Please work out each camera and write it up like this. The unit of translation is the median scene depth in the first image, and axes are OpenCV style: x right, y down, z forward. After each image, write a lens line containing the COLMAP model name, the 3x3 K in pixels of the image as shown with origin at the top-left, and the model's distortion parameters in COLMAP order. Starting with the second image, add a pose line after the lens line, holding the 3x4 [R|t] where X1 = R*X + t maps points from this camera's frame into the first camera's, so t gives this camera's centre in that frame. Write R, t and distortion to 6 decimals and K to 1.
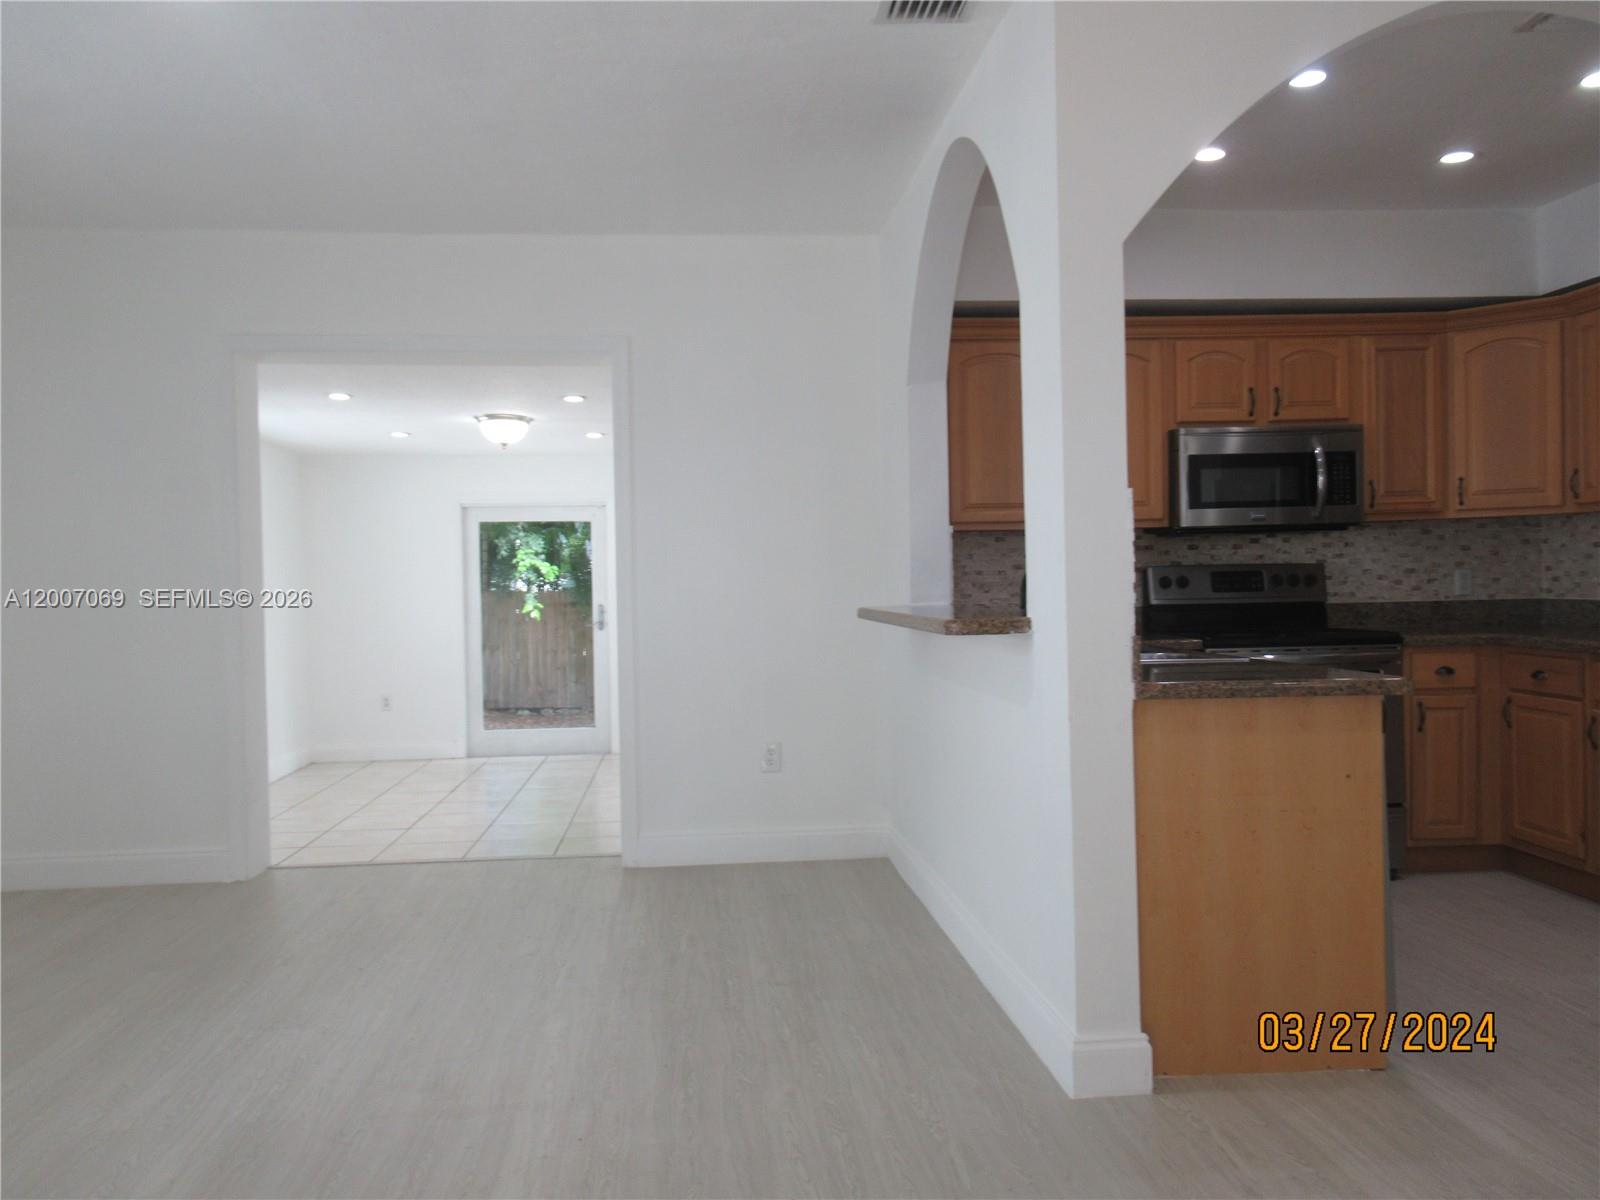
lens RADIAL K [[1268.7, 0, 800.0], [0, 1268.7, 600.0], [0, 0, 1]] dist [0.010229, 0.002984]
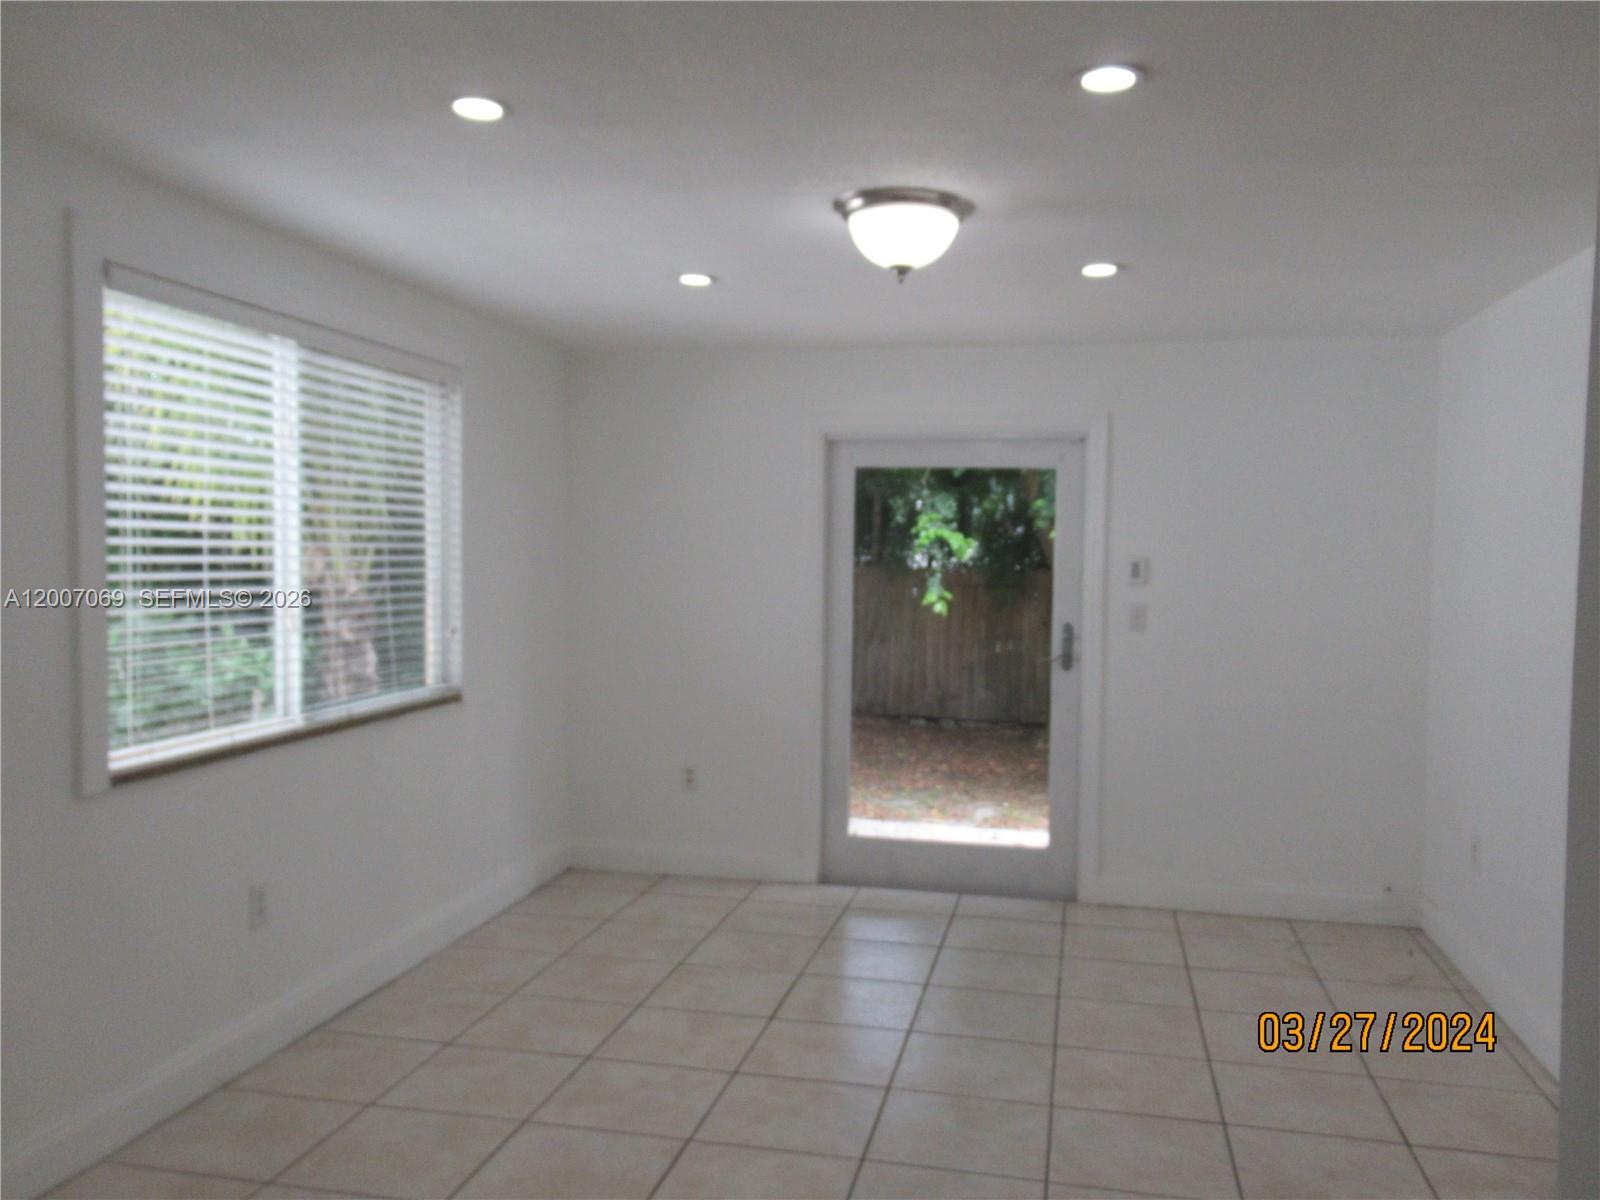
lens RADIAL K [[1268.7, 0, 800.0], [0, 1268.7, 600.0], [0, 0, 1]] dist [0.010229, 0.002984]
pose [[0.952041, 0.043193, -0.302906, -0.056624], [-0.034173, 0.998802, 0.035019, -0.011819], [0.304056, -0.022988, 0.952377, 0.249611]]
